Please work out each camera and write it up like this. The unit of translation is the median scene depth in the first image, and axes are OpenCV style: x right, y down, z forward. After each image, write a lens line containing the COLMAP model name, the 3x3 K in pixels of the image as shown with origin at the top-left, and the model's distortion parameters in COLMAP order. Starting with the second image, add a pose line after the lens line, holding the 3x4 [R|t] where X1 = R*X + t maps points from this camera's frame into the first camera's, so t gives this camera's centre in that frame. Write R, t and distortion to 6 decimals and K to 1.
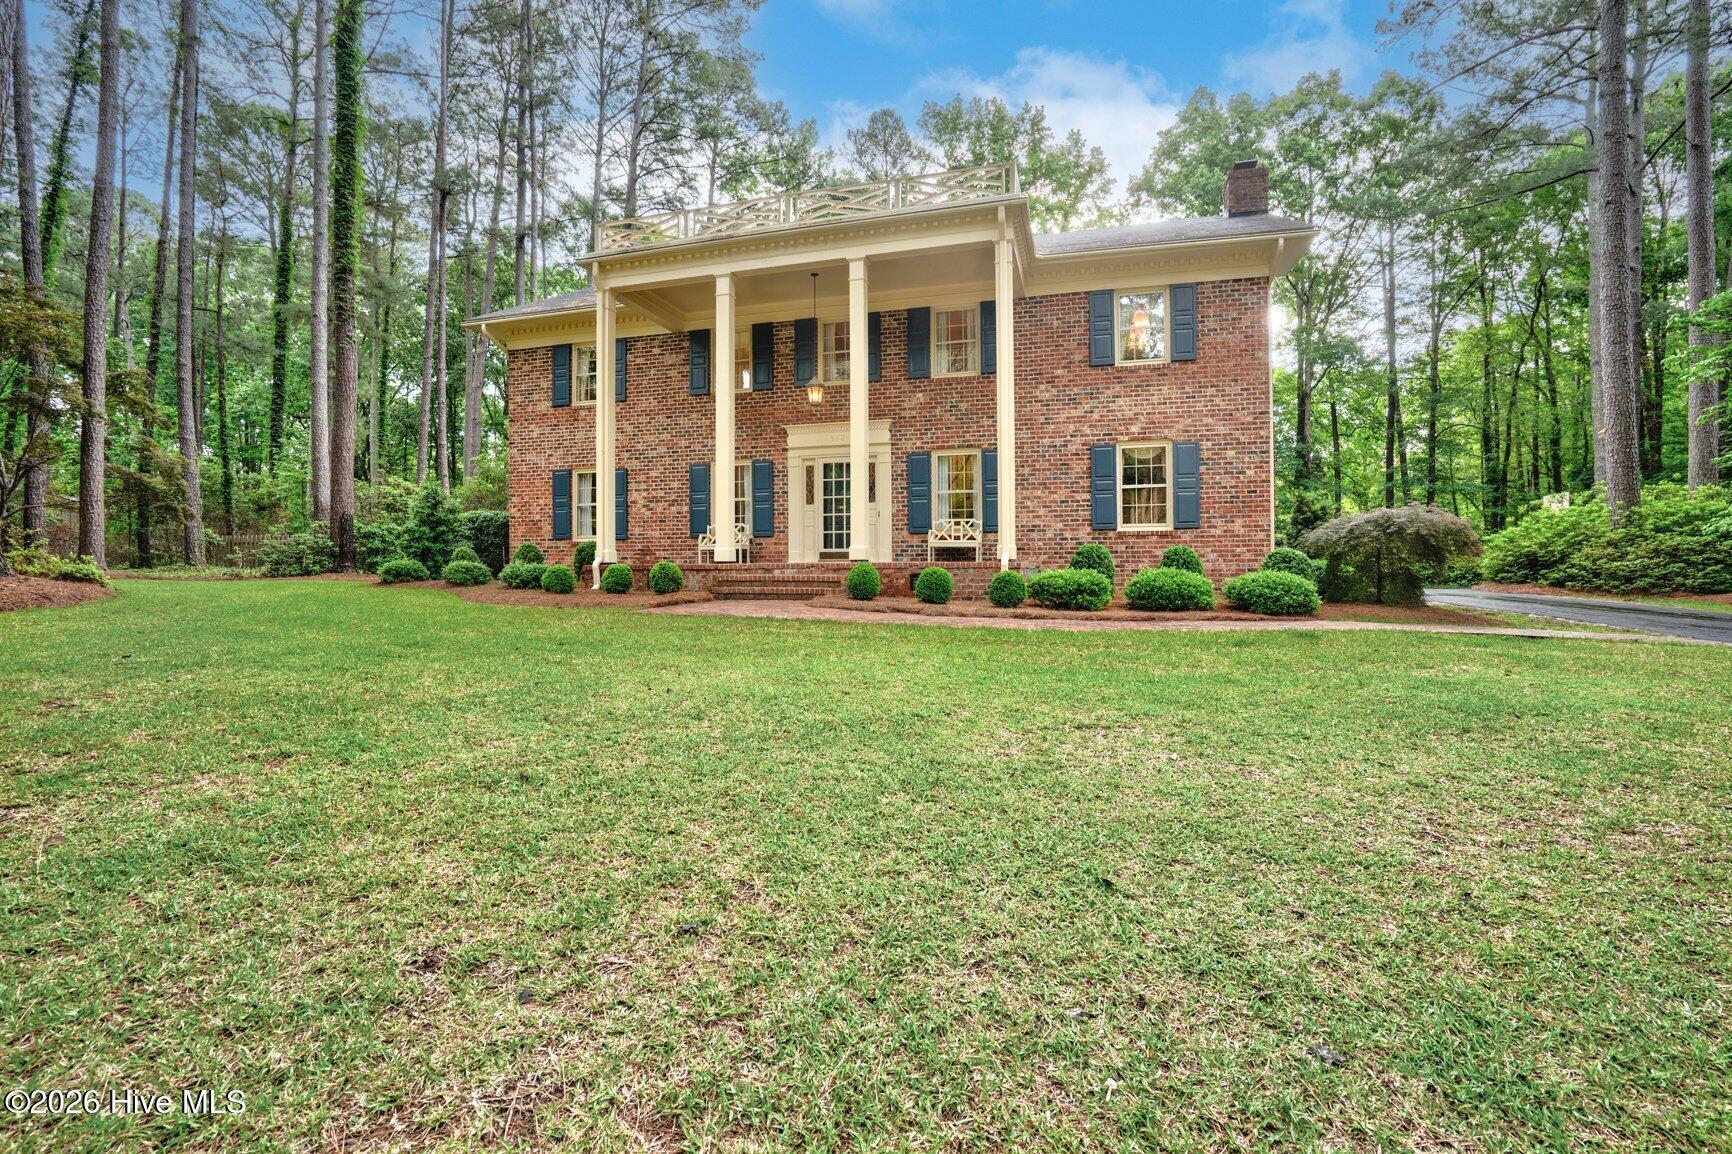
lens RADIAL K [[793.0, 0, 865.0], [0, 793.0, 569.2], [0, 0, 1]] dist [-0.015080, 0.008525]
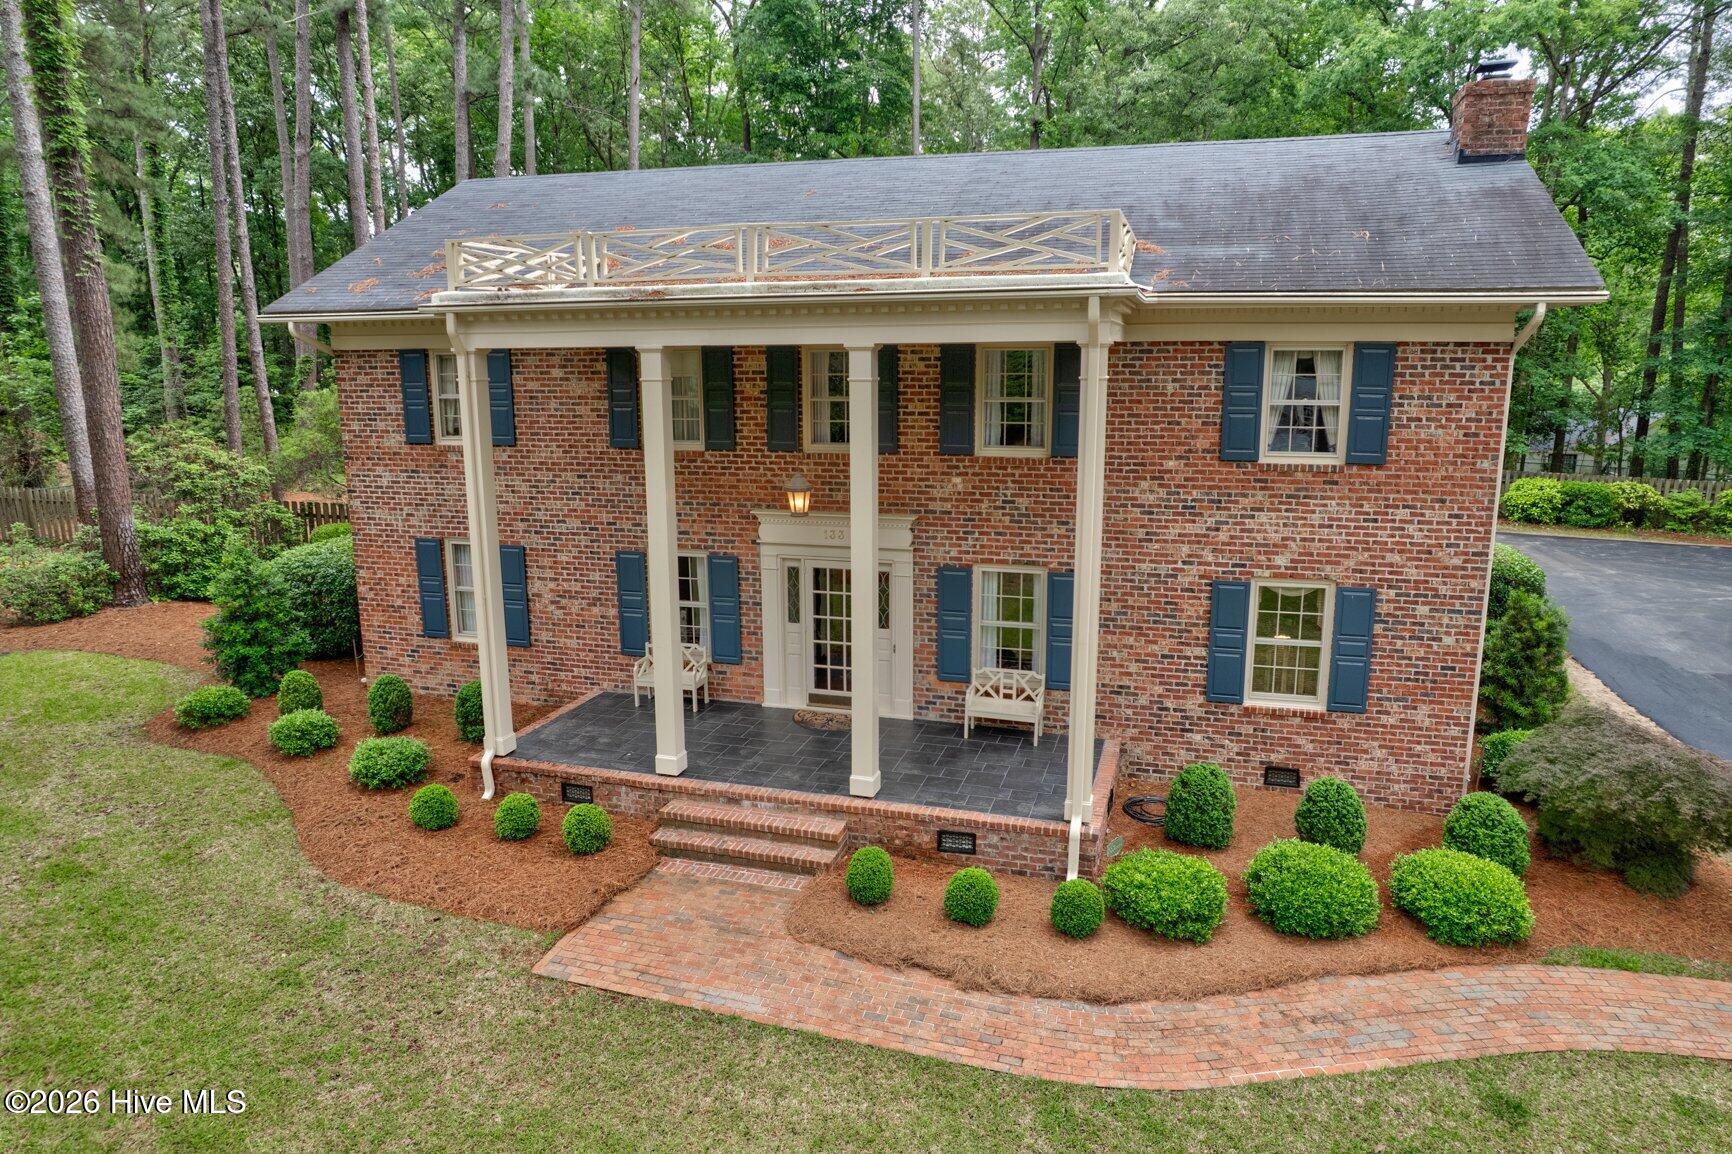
lens RADIAL K [[1098.8, 0, 869.9], [0, 1098.8, 581.5], [0, 0, 1]] dist [-0.018618, 0.032661]
pose [[0.999946, 0.003470, -0.009835, 0.005181], [-0.001358, 0.978318, 0.207102, -0.315935], [0.010340, -0.207078, 0.978270, 0.084511]]
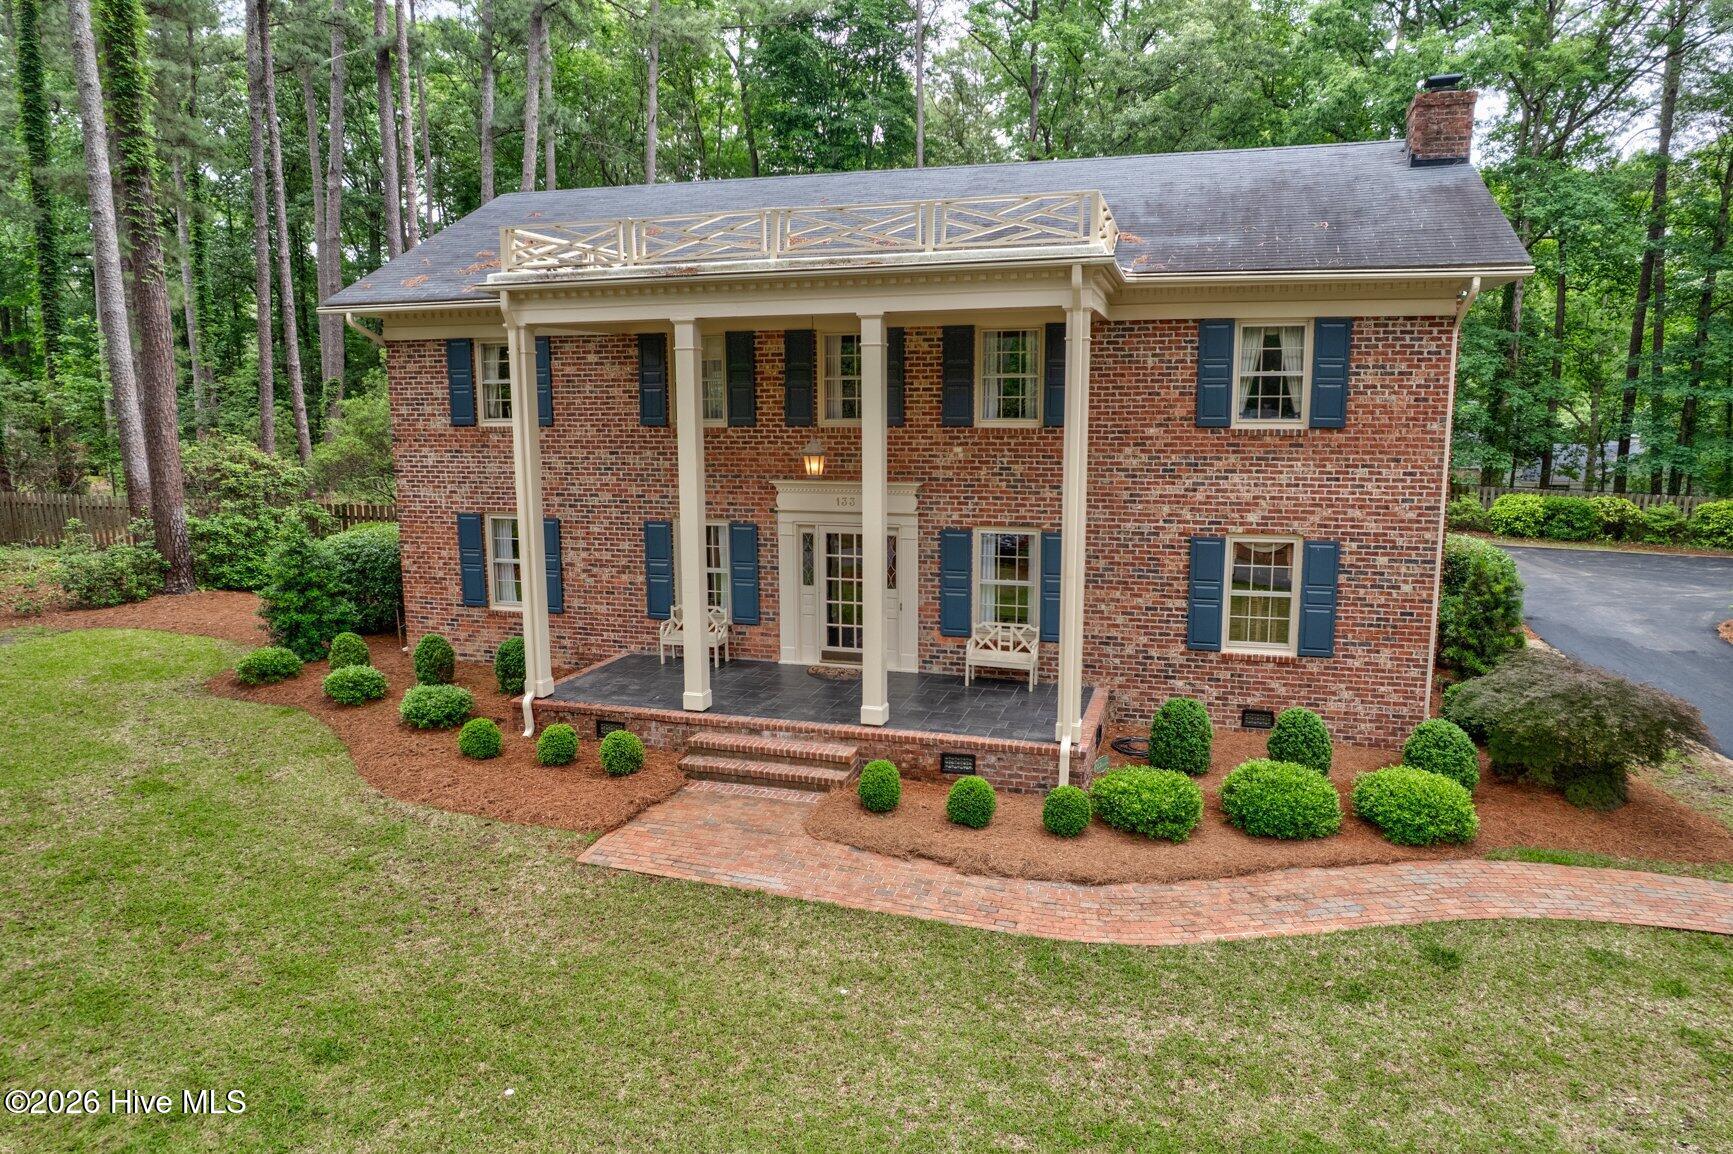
lens RADIAL K [[1099.5, 0, 870.8], [0, 1099.5, 578.3], [0, 0, 1]] dist [-0.018618, 0.032661]
pose [[0.999910, 0.003599, -0.012889, 0.002257], [-0.001427, 0.986335, 0.164743, -0.260176], [0.013306, -0.164710, 0.986252, -0.009636]]
